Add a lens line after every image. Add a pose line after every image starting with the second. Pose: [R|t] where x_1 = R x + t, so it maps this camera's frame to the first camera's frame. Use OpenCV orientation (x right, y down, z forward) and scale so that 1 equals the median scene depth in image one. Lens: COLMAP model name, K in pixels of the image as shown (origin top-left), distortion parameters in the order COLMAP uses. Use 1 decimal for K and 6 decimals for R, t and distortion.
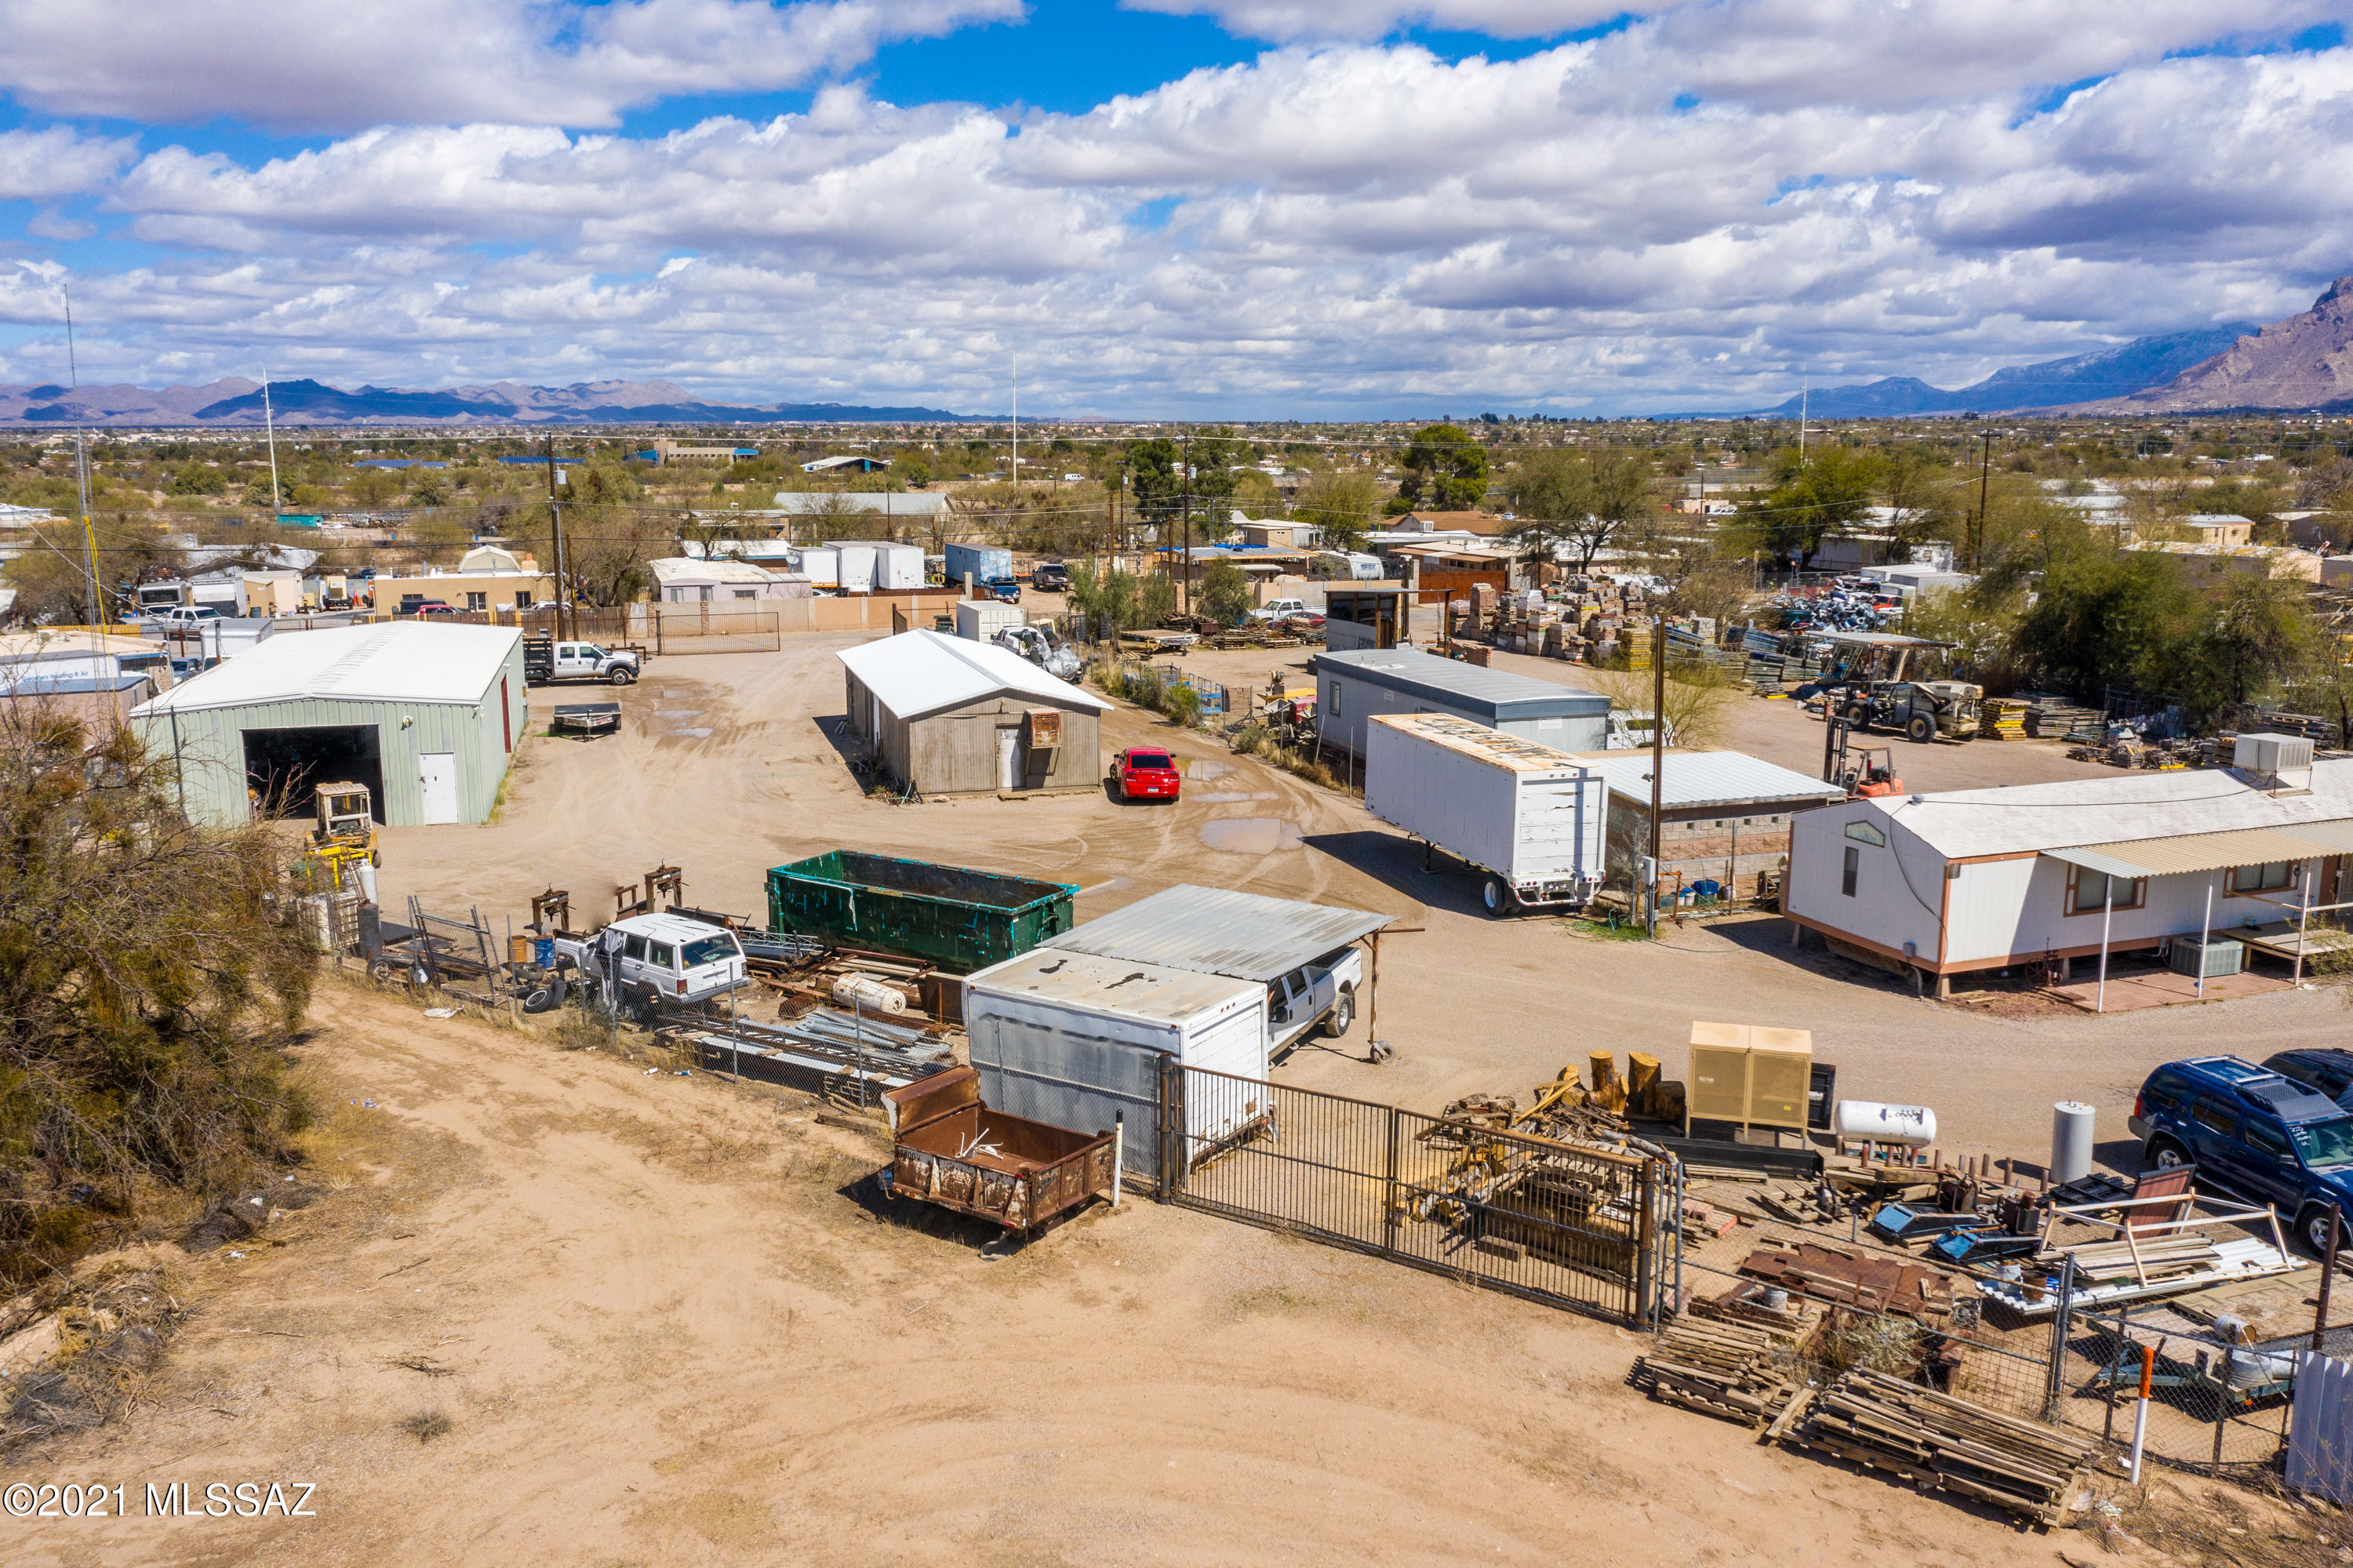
lens RADIAL K [[1858.1, 0, 1172.6], [0, 1858.1, 786.6], [0, 0, 1]] dist [-0.015207, 0.012616]
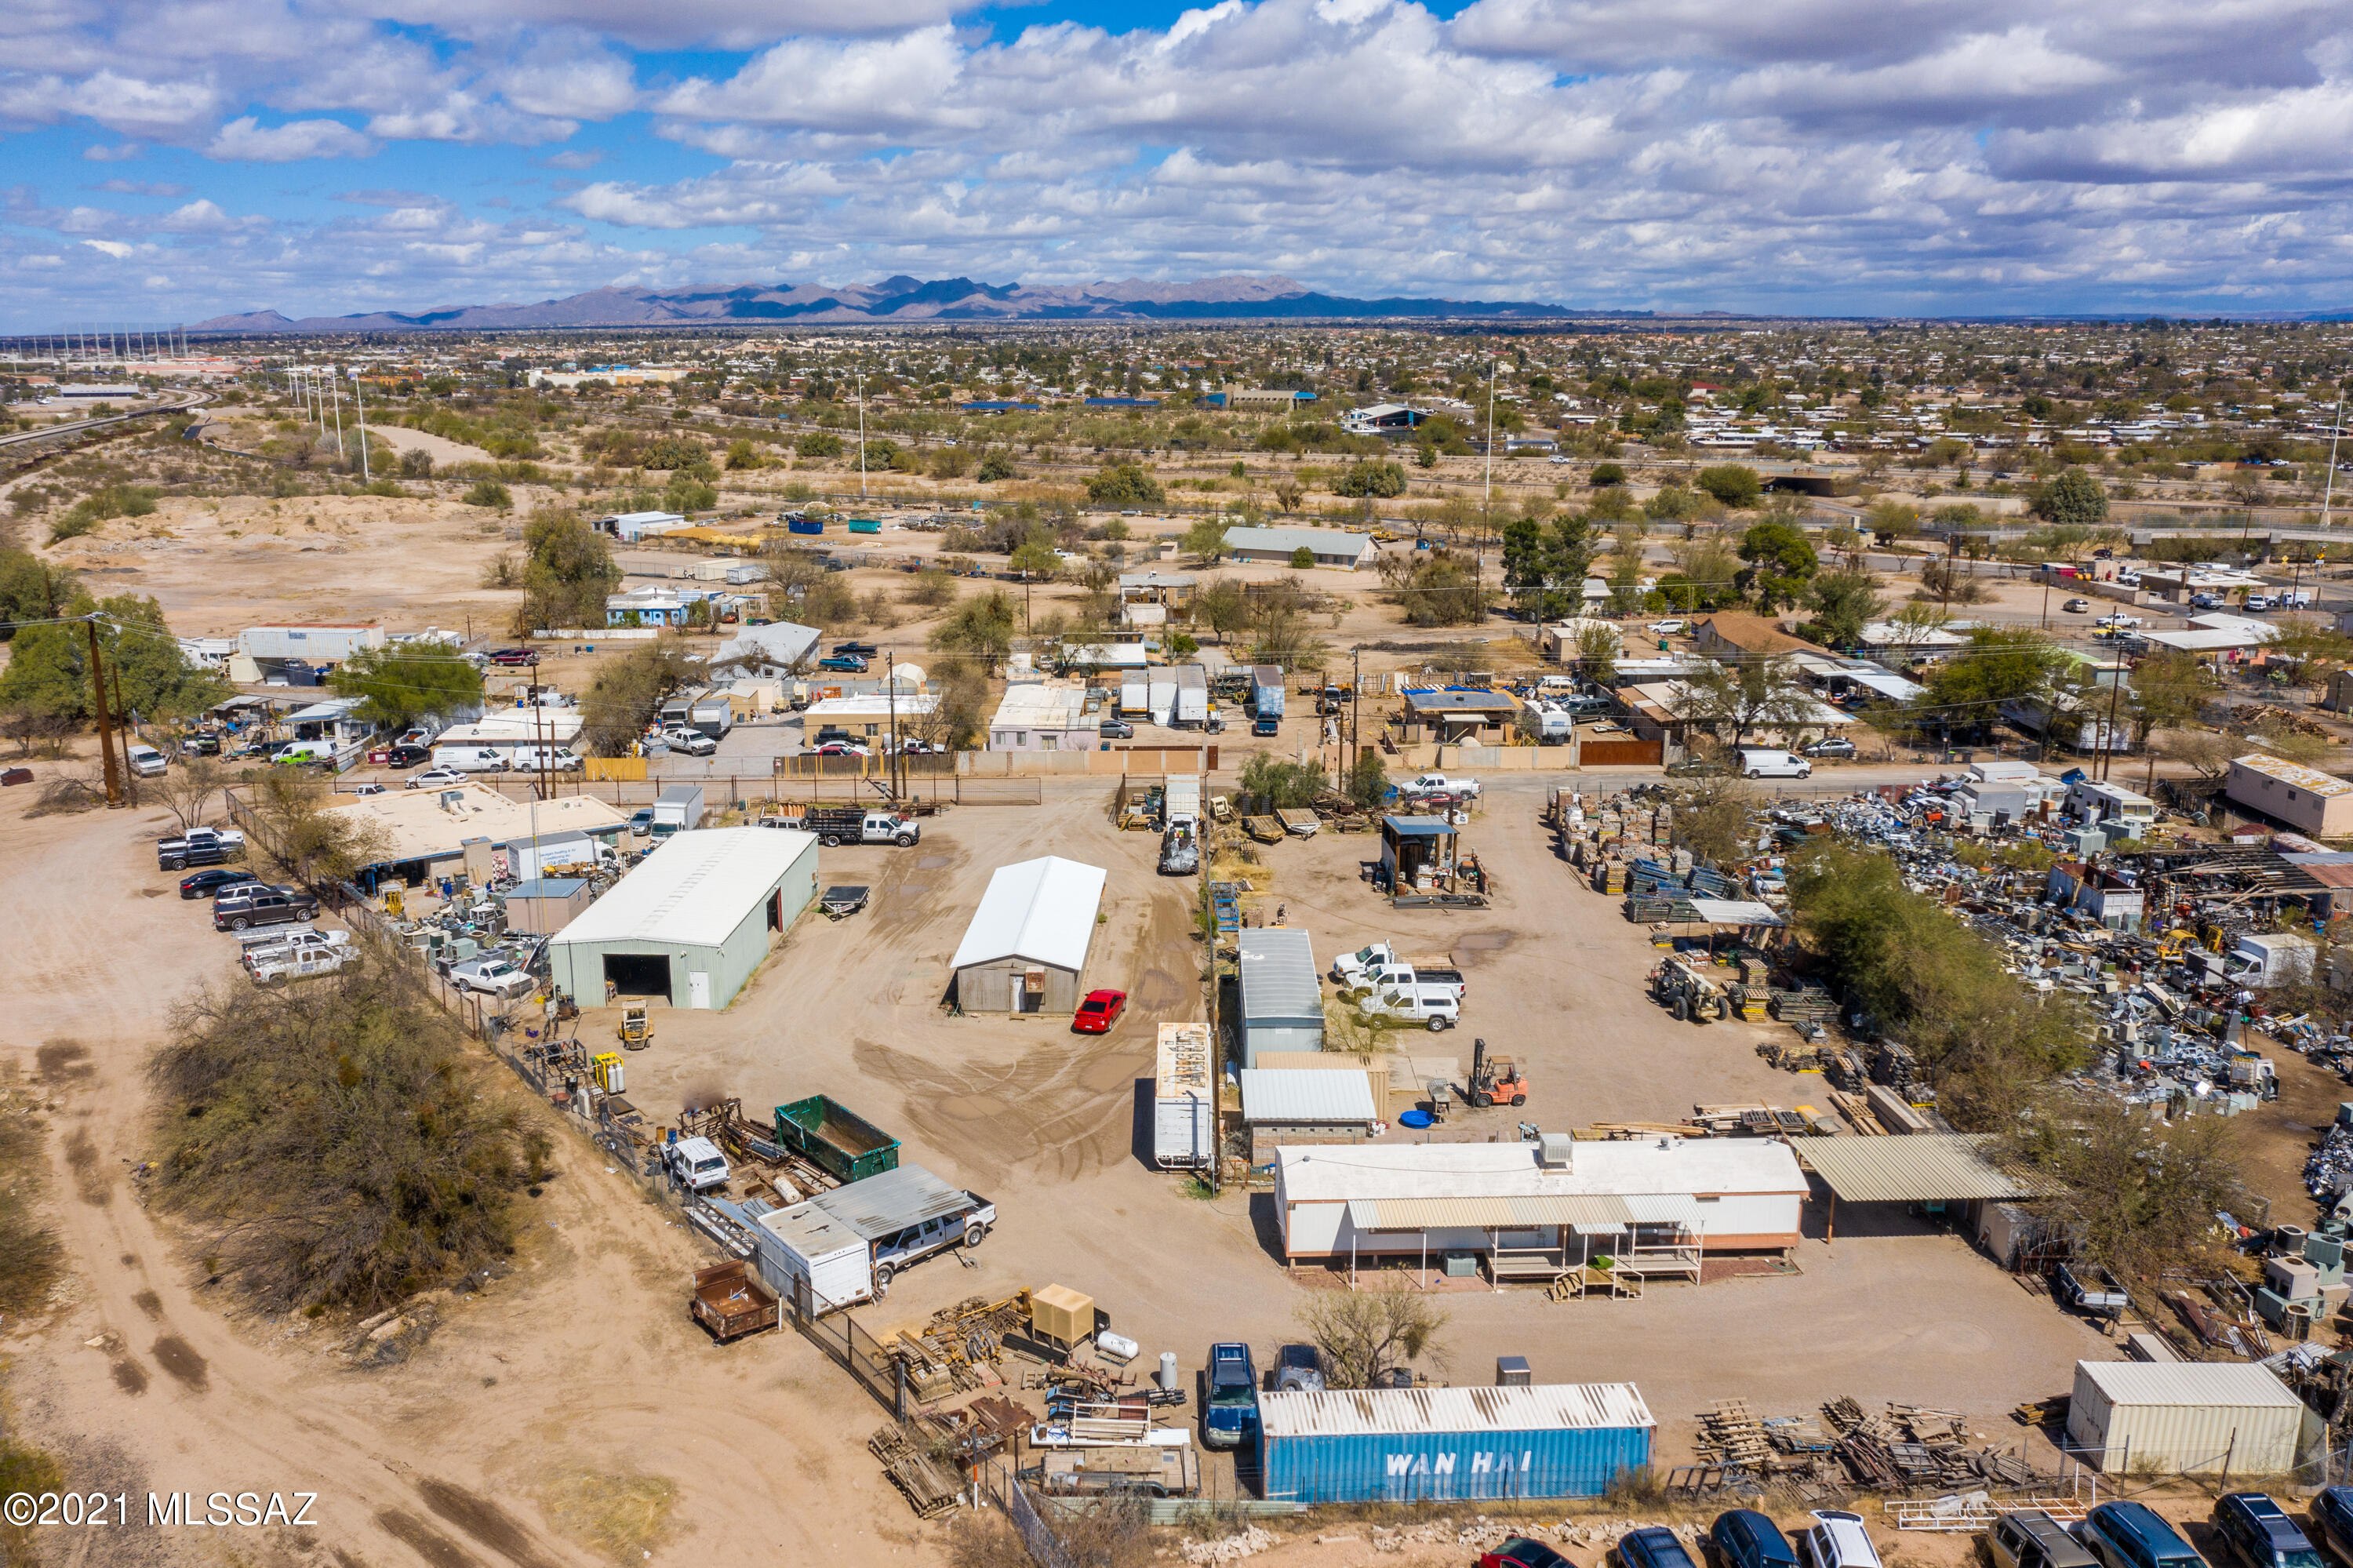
lens RADIAL K [[1858.1, 0, 1172.6], [0, 1858.1, 786.6], [0, 0, 1]] dist [-0.015207, 0.012616]
pose [[0.949064, 0.076562, -0.305641, 0.830191], [-0.059439, 0.996116, 0.064958, -0.487616], [0.309427, -0.043482, 0.949928, -0.815609]]
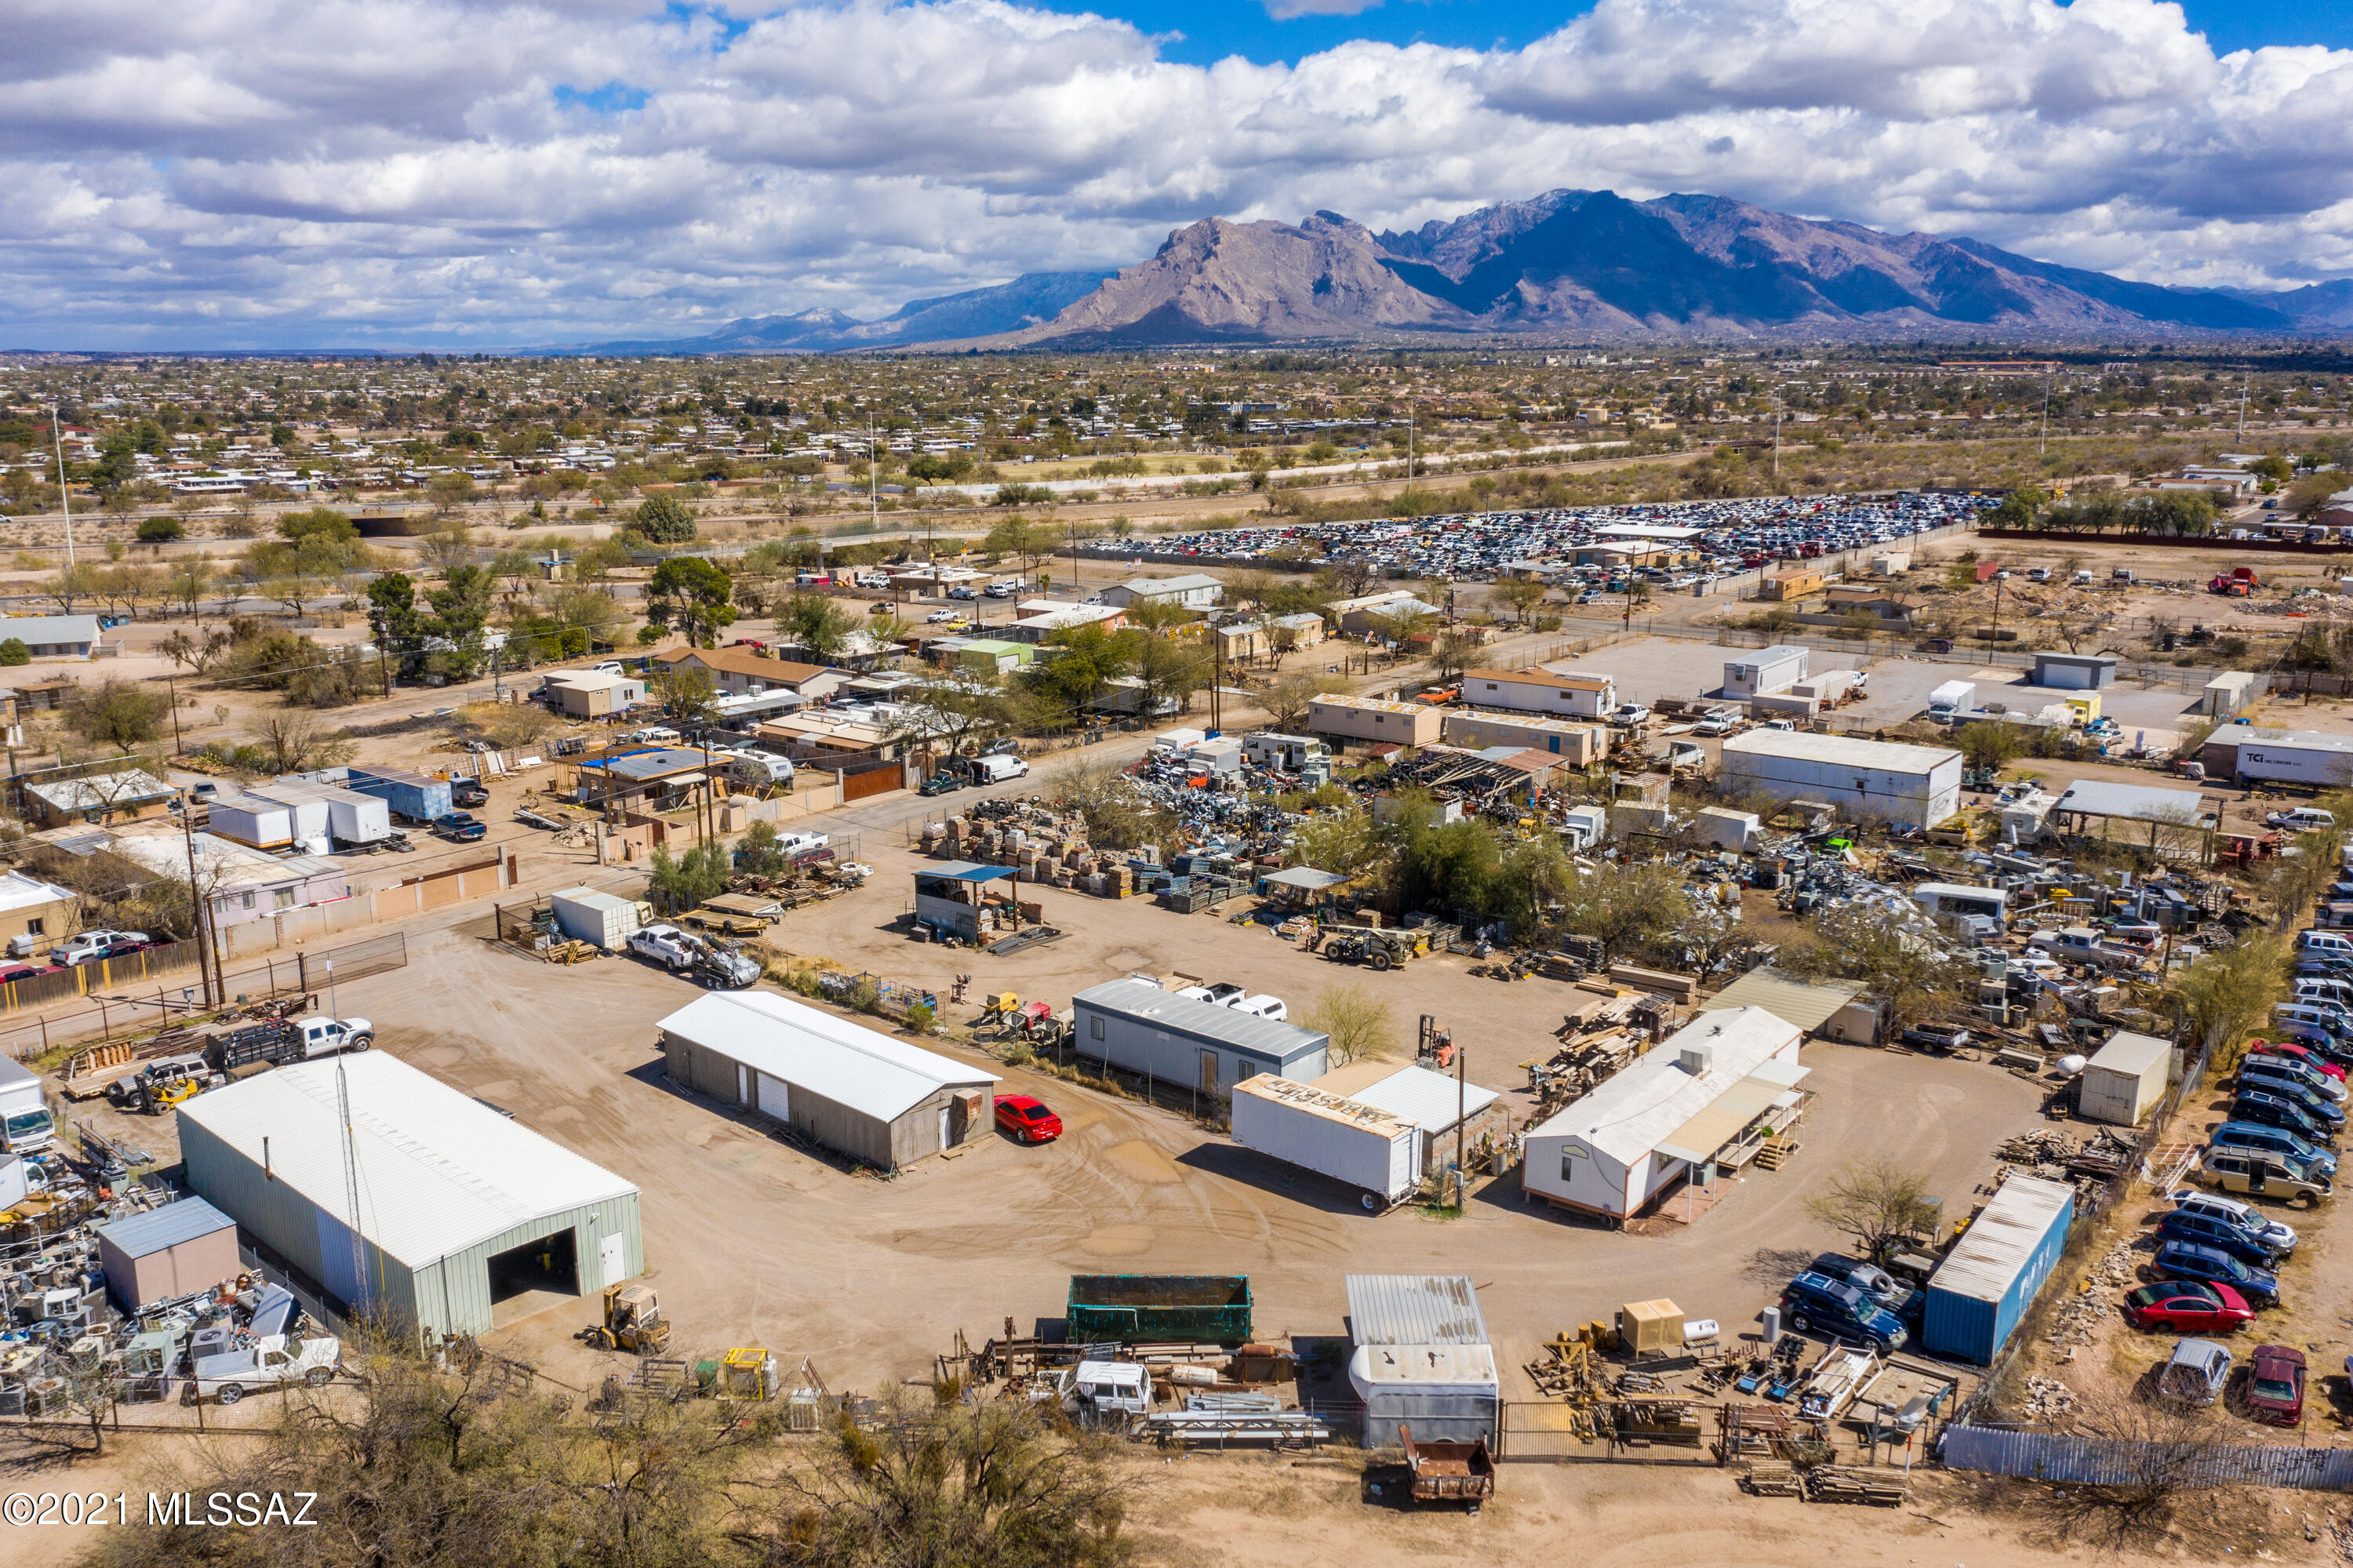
lens RADIAL K [[1858.1, 0, 1172.6], [0, 1858.1, 786.6], [0, 0, 1]] dist [-0.015207, 0.012616]
pose [[0.852708, -0.115743, 0.509404, -0.988772], [0.096505, 0.993264, 0.064139, -0.546021], [-0.513396, -0.005532, 0.858134, -0.499907]]
